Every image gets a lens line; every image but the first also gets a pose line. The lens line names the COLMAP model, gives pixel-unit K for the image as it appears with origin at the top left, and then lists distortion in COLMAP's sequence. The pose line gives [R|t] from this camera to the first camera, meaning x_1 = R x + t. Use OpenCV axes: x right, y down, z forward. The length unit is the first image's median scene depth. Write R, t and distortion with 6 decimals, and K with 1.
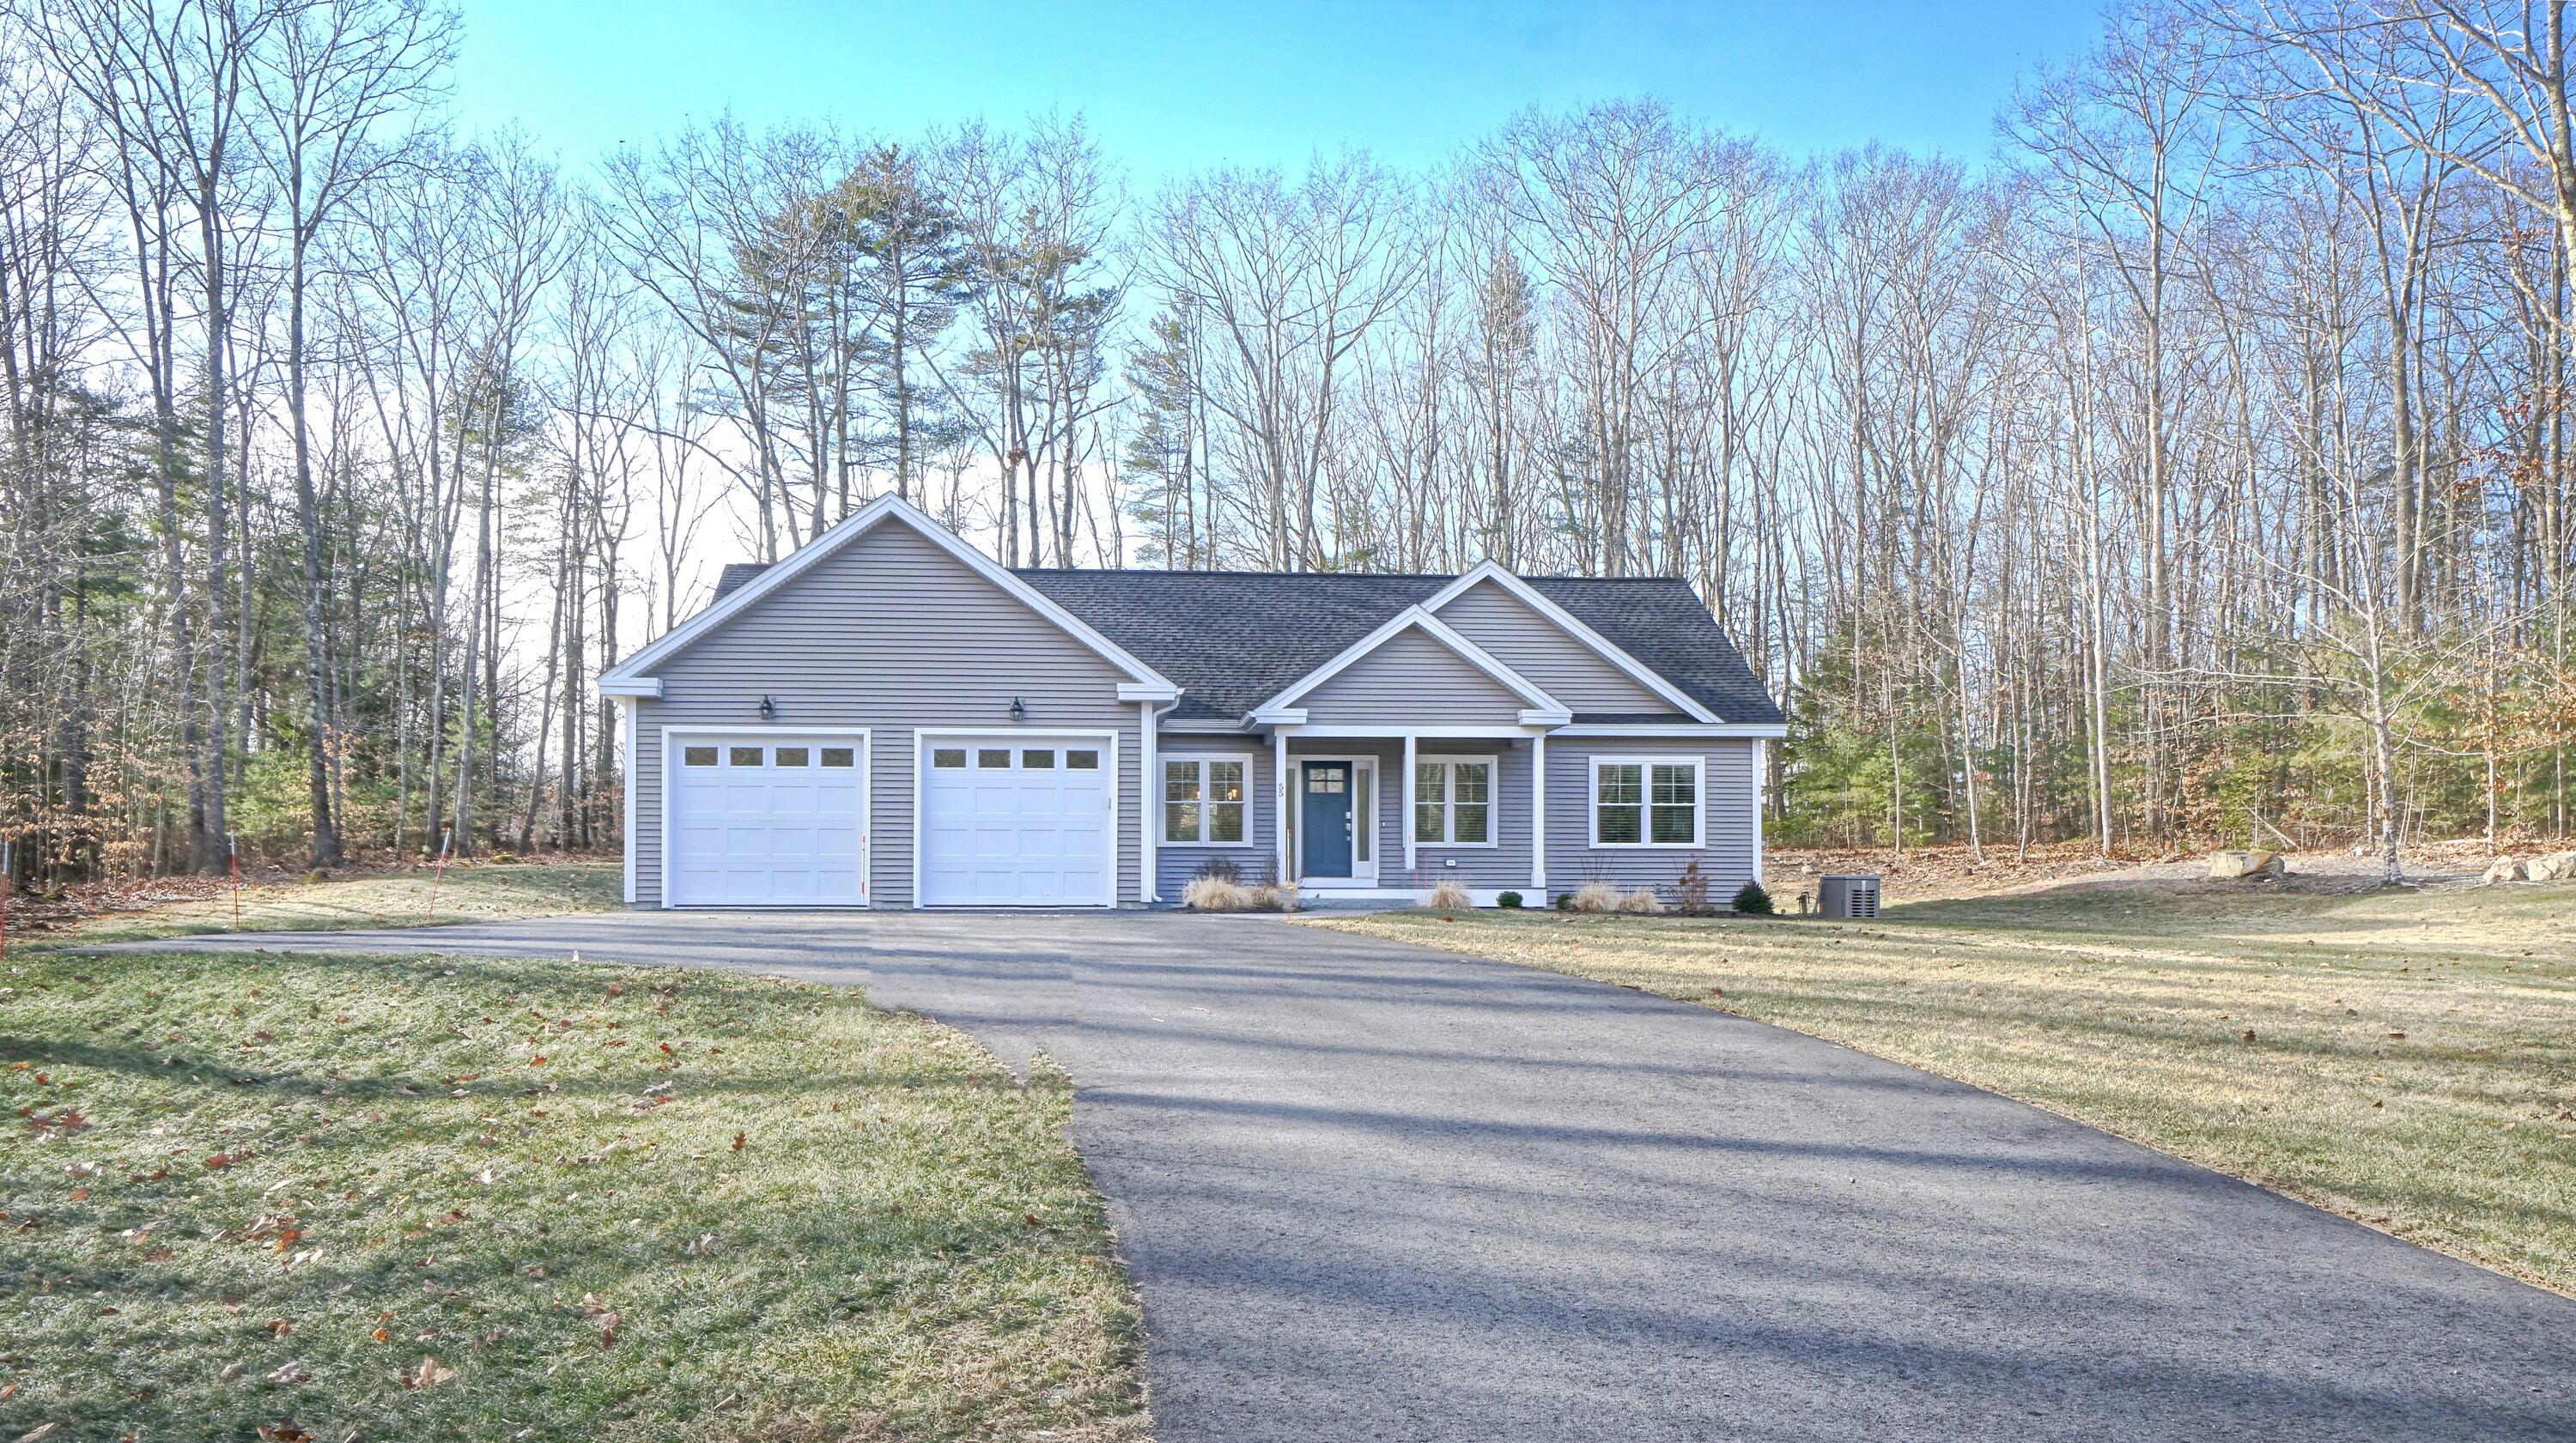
lens RADIAL K [[1954.6, 0, 1288.0], [0, 1954.6, 721.5], [0, 0, 1]] dist [0.010618, -0.000562]
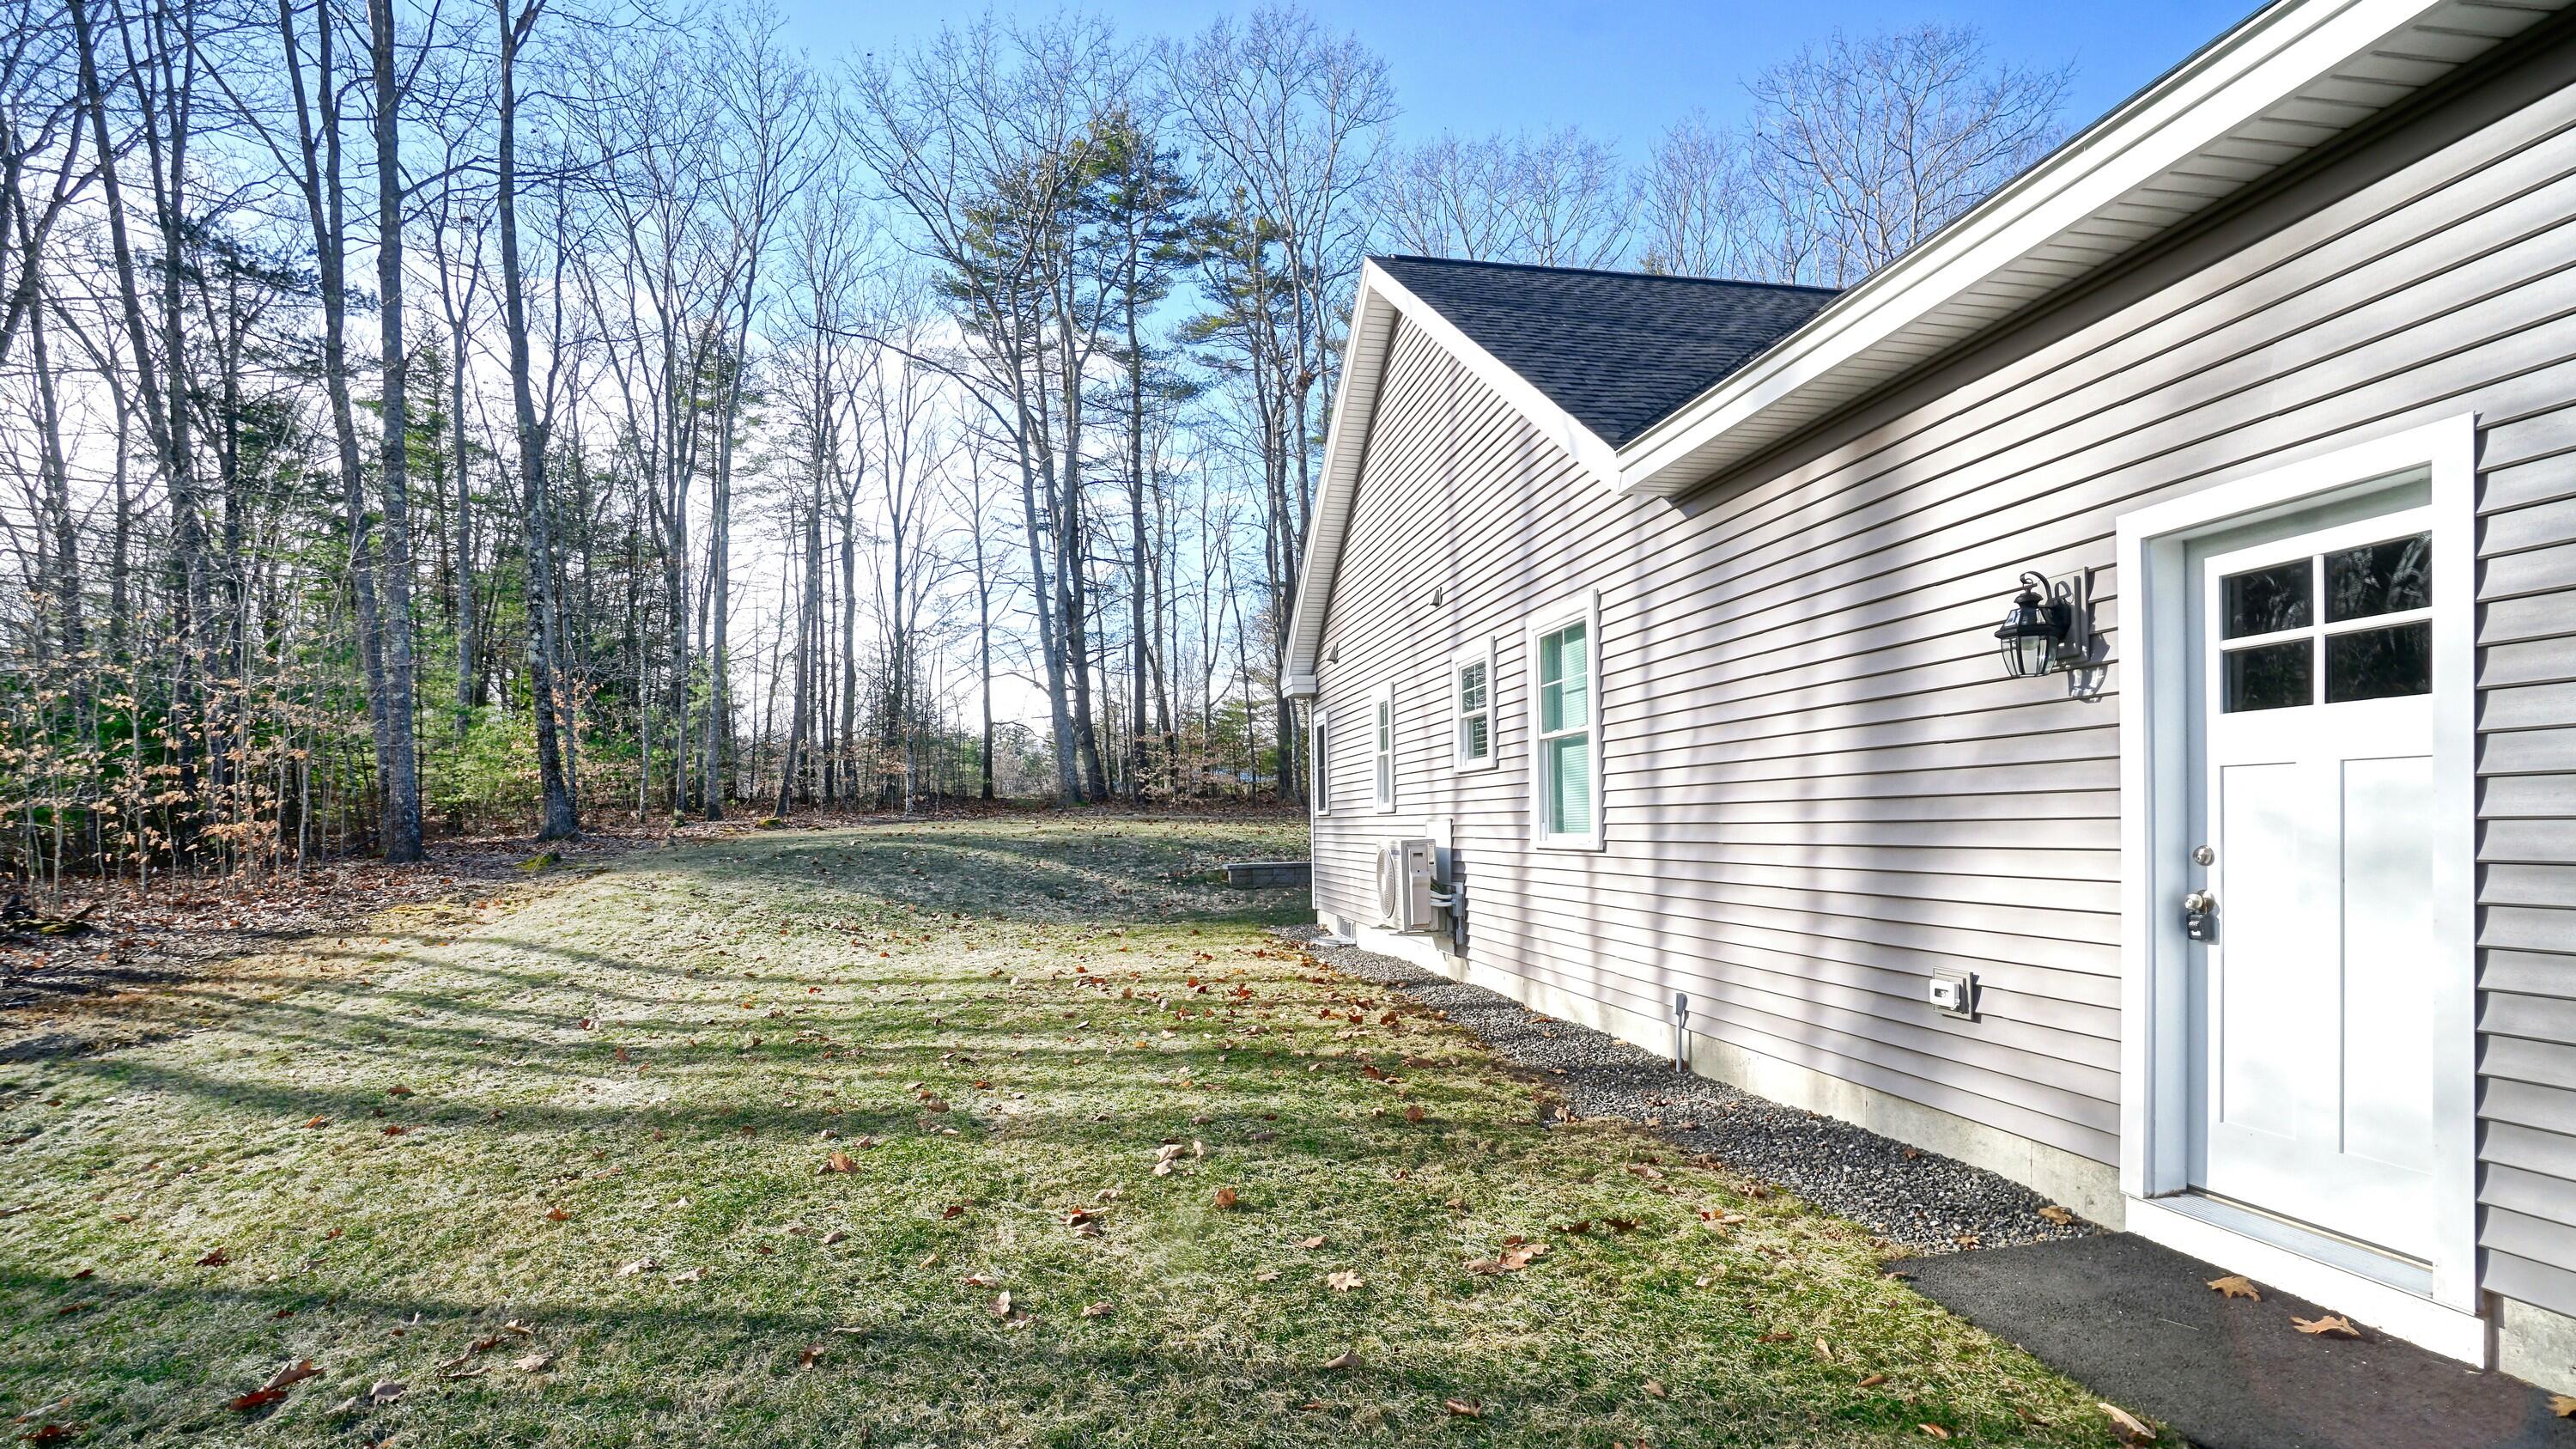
lens RADIAL K [[1209.2, 0, 1288.0], [0, 1209.2, 724.5], [0, 0, 1]] dist [-0.029093, 0.000374]
pose [[0.996223, -0.017586, 0.085036, -0.368417], [0.015946, 0.999674, 0.019927, 0.034637], [-0.085359, -0.018496, 0.996179, 0.768117]]
